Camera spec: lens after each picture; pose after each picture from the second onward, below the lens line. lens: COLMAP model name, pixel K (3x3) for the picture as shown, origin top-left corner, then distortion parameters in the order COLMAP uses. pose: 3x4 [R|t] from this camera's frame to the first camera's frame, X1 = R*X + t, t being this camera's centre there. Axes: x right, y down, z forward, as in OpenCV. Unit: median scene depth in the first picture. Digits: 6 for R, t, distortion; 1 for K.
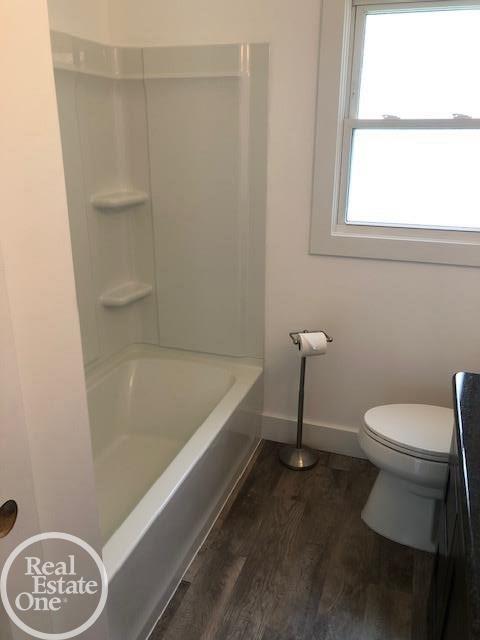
lens RADIAL K [[525.5, 0, 246.2], [0, 525.5, 316.2], [0, 0, 1]] dist [0.036376, -0.033595]
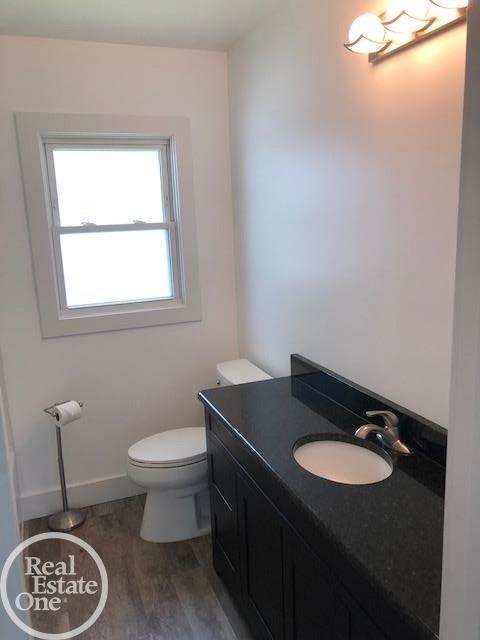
lens RADIAL K [[525.5, 0, 237.0], [0, 525.5, 321.8], [0, 0, 1]] dist [0.036376, -0.033595]
pose [[0.765410, -0.171855, 0.620172, -0.292890], [0.250621, 0.967204, -0.041292, 0.001138], [-0.592737, 0.187033, 0.783378, -0.188989]]
